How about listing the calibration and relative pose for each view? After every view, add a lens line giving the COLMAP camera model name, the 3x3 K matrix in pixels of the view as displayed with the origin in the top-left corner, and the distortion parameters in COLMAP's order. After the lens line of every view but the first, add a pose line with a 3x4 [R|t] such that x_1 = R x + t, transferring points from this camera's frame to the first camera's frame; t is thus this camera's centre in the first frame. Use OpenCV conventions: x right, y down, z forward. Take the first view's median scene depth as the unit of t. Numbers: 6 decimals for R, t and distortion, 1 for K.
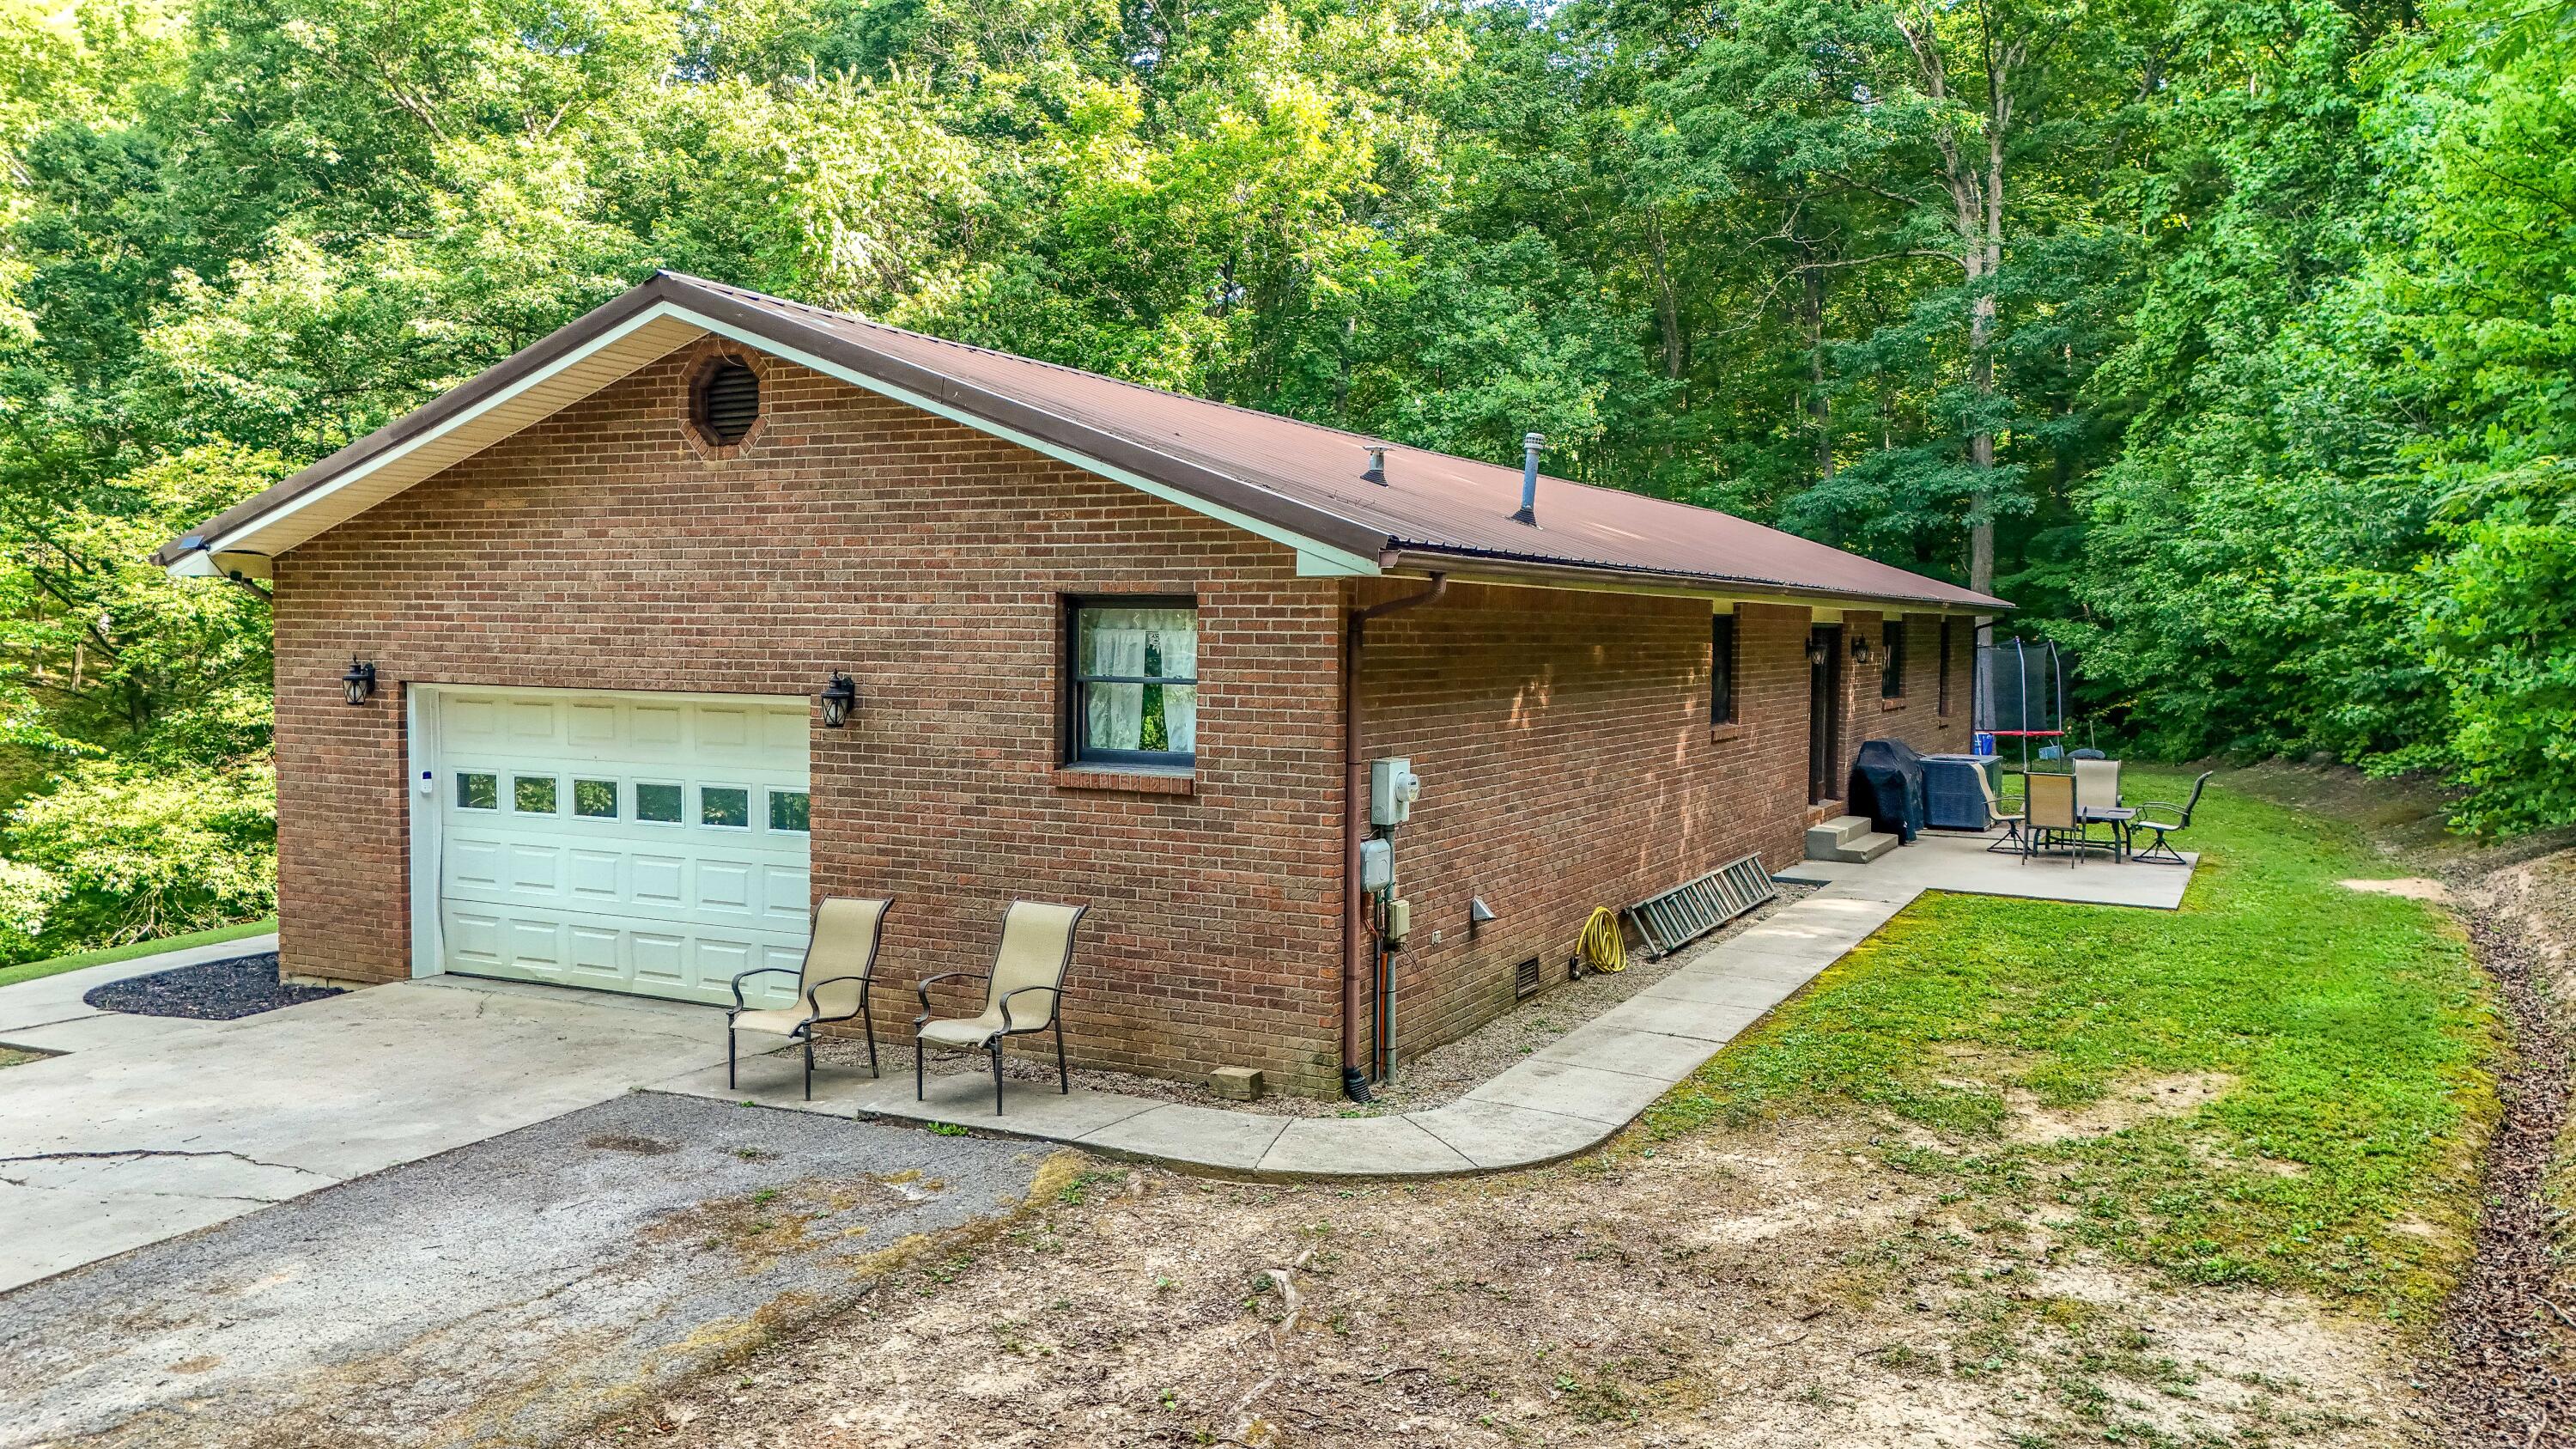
lens RADIAL K [[1893.5, 0, 1288.0], [0, 1893.5, 724.5], [0, 0, 1]] dist [0.111588, -0.140976]
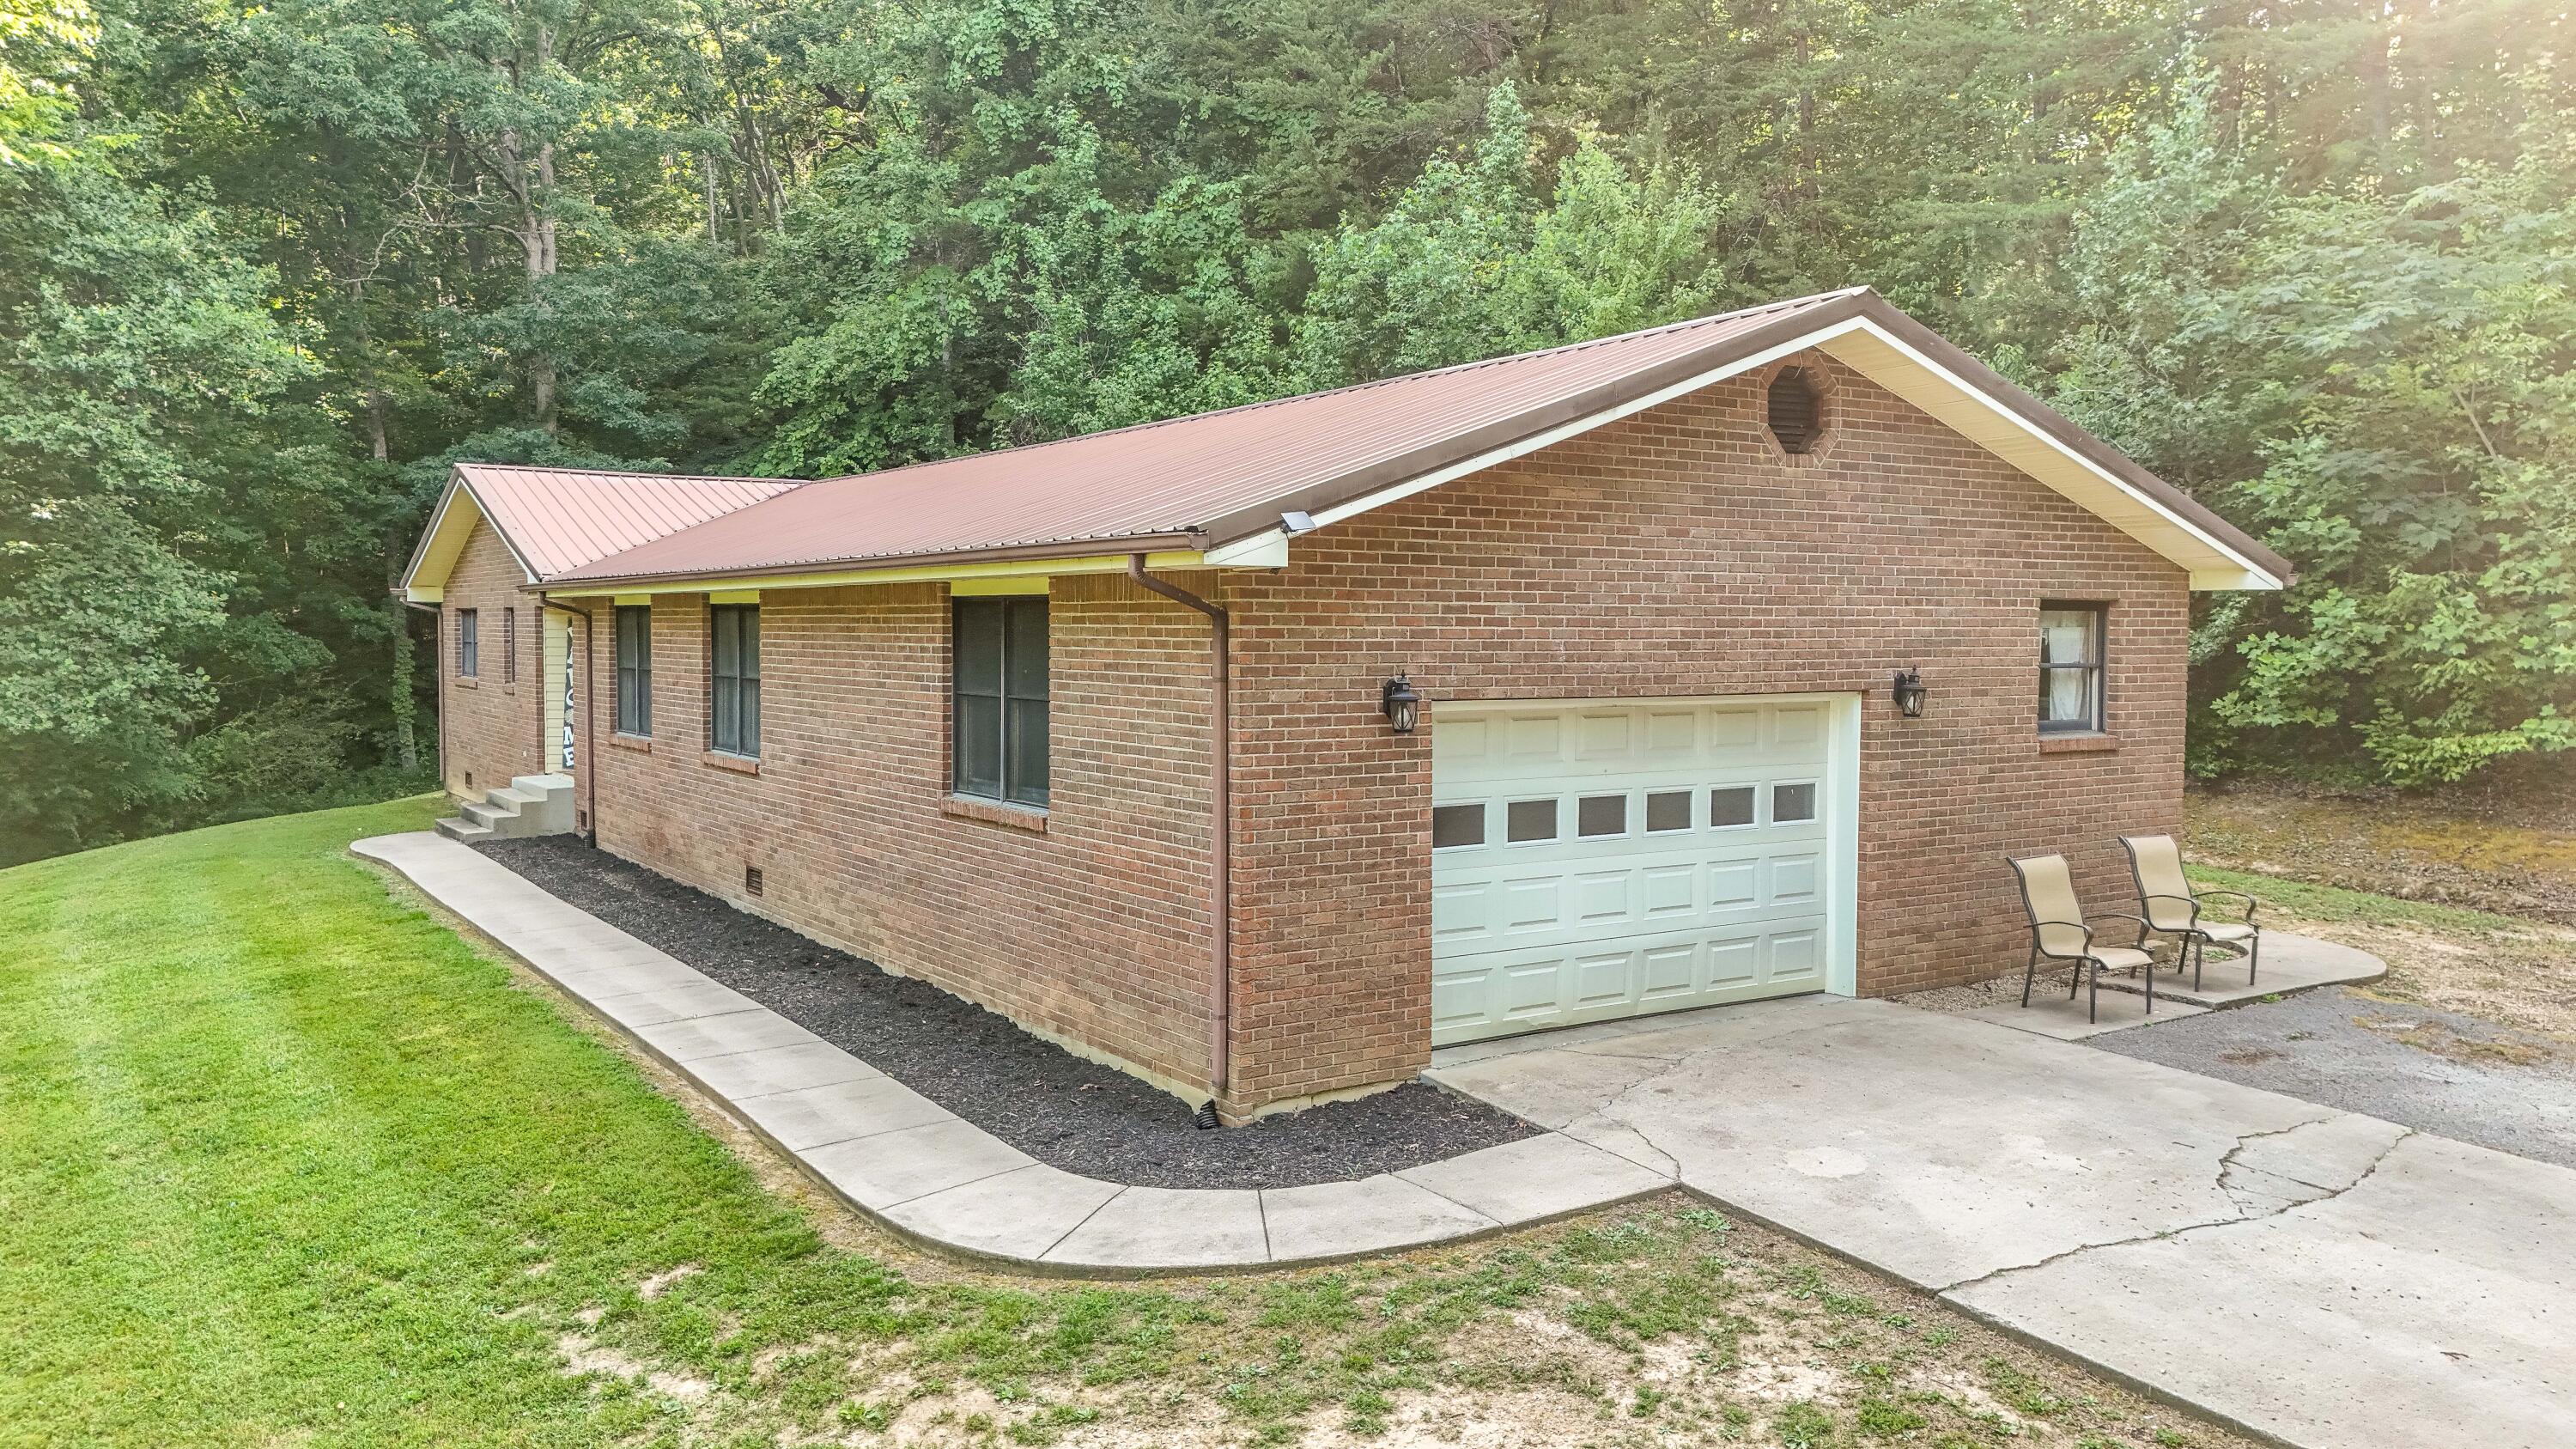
lens RADIAL K [[1908.2, 0, 1294.5], [0, 1908.2, 719.7], [0, 0, 1]] dist [0.068918, -0.072105]
pose [[0.485947, -0.051323, 0.872480, -1.404592], [0.045953, 0.998394, 0.033135, -0.051471], [-0.872779, 0.023991, 0.487525, 0.770918]]
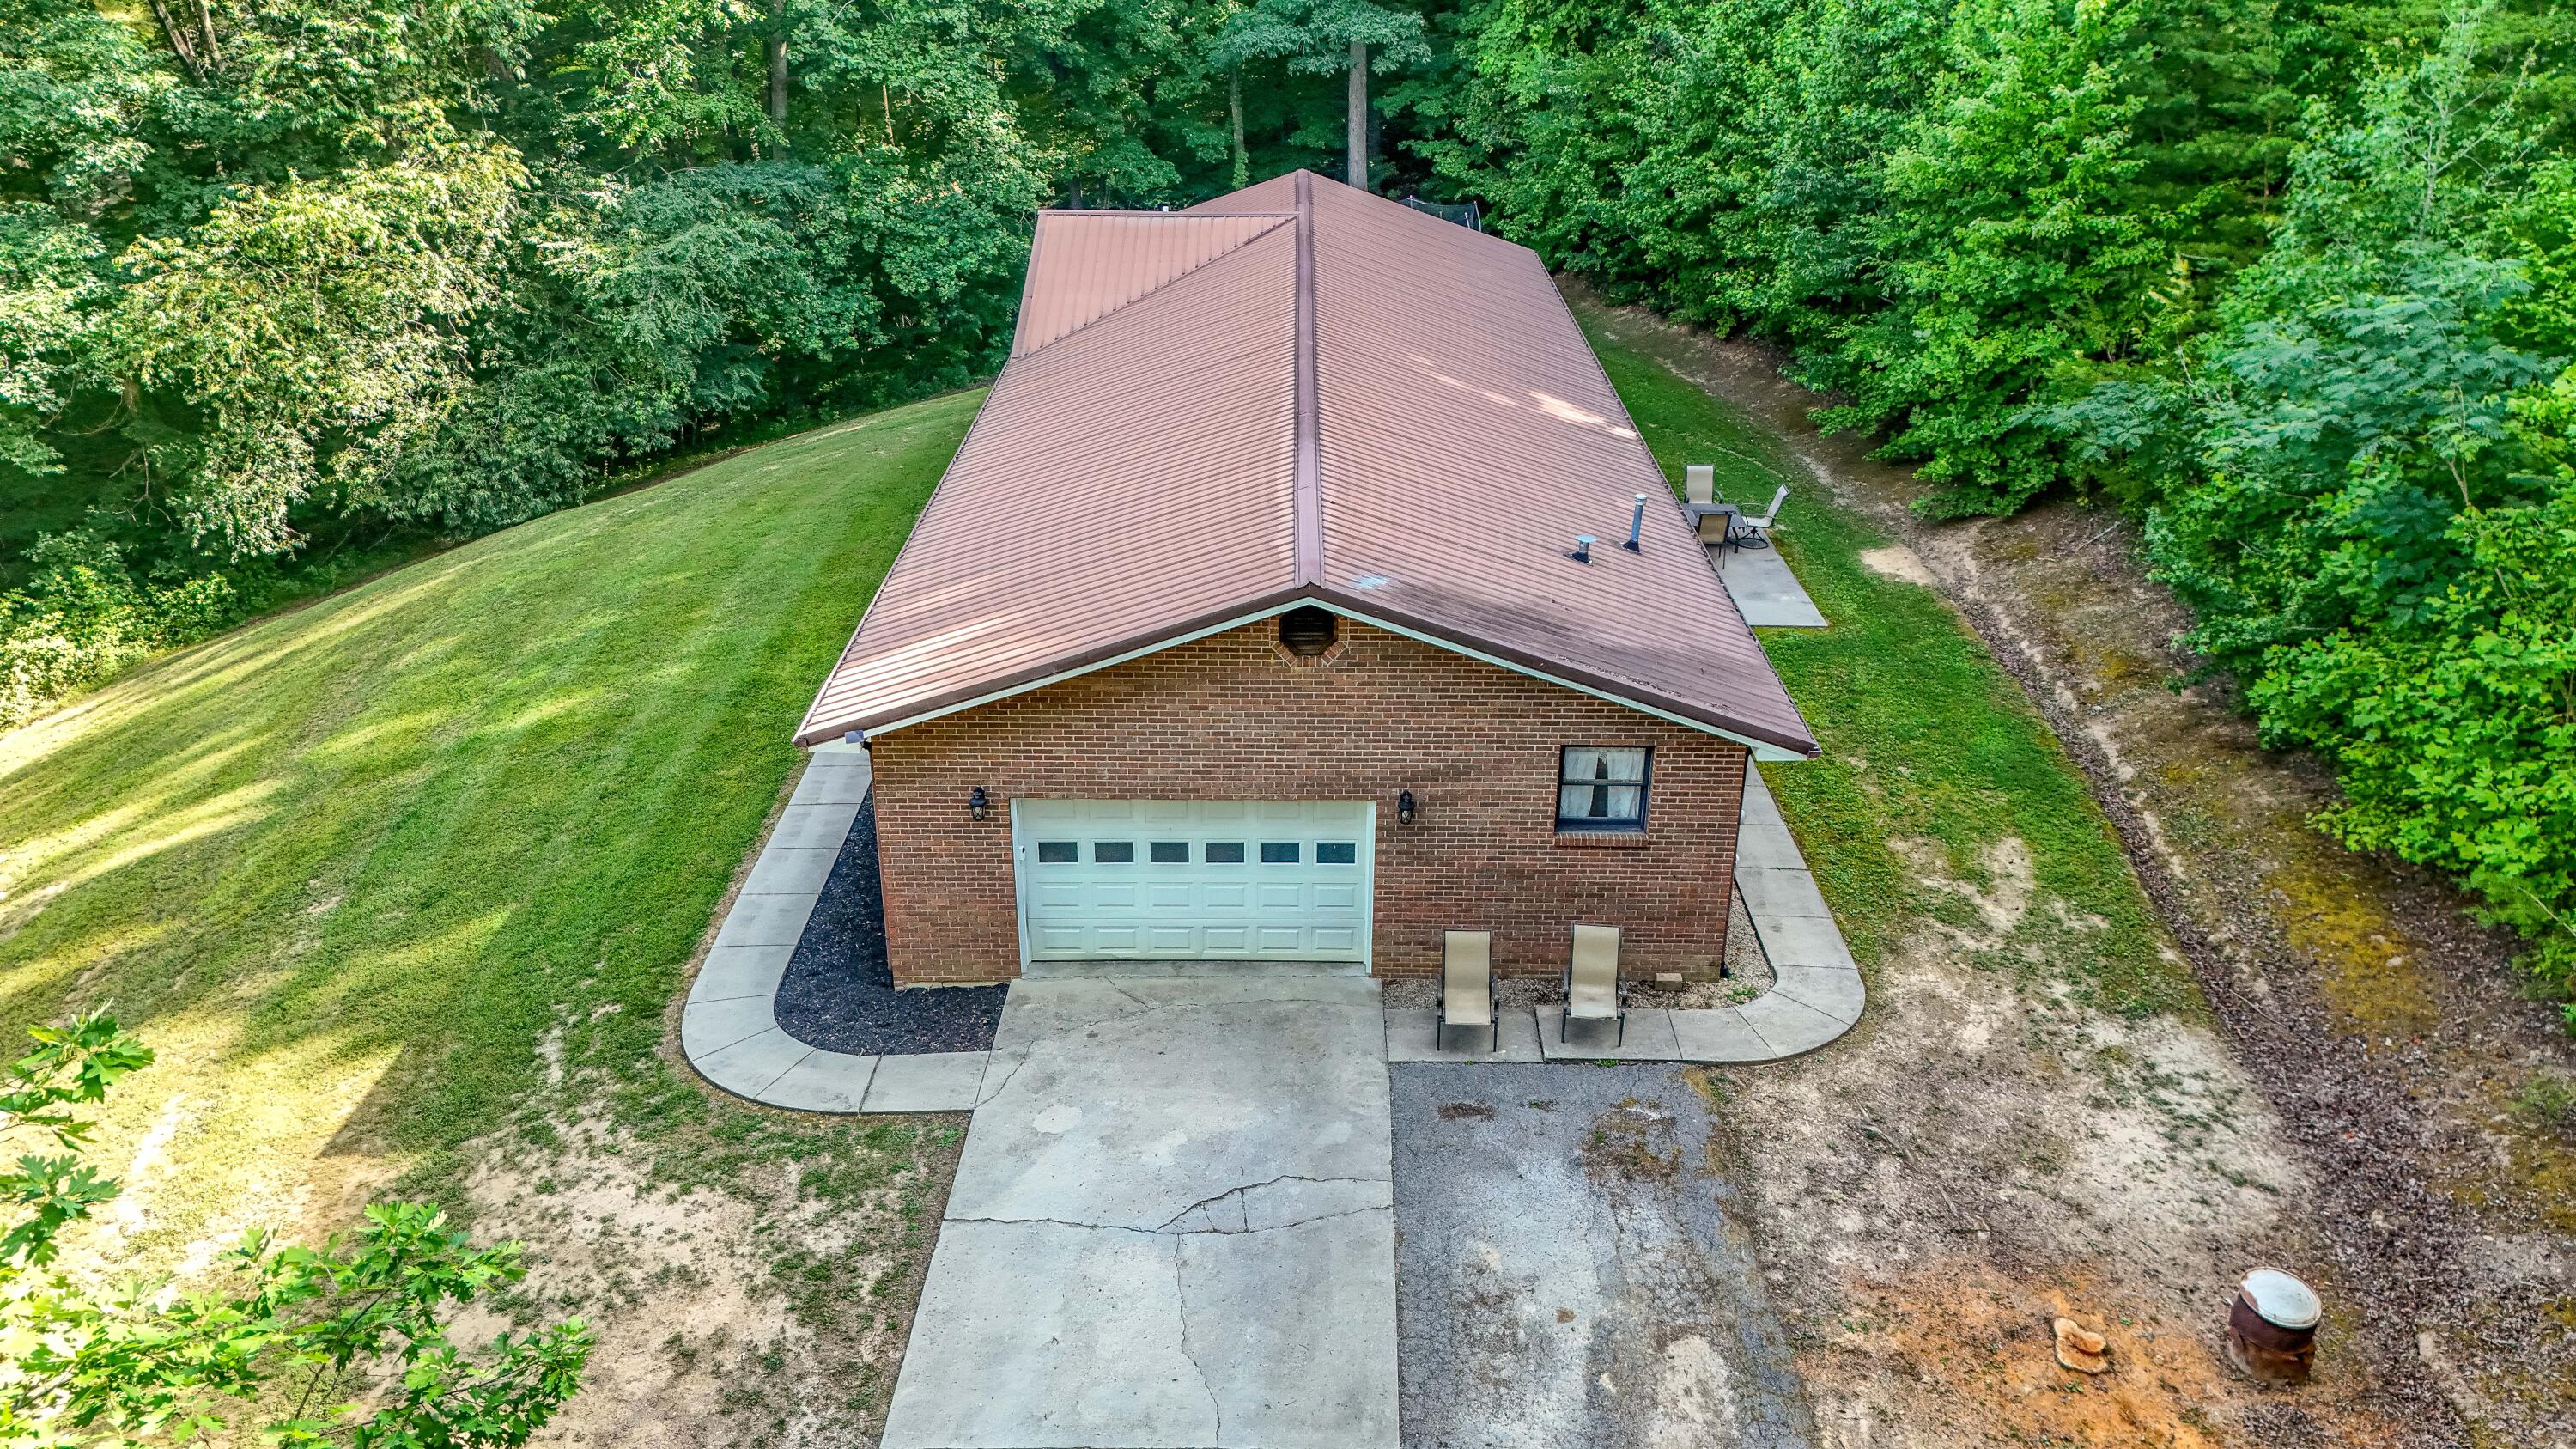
lens RADIAL K [[1896.3, 0, 1288.0], [0, 1896.3, 724.5], [0, 0, 1]] dist [0.071098, -0.069791]
pose [[0.889108, -0.197063, 0.413101, -0.999556], [0.026287, 0.923061, 0.383754, -0.717720], [-0.456941, -0.330340, 0.825881, -0.290139]]
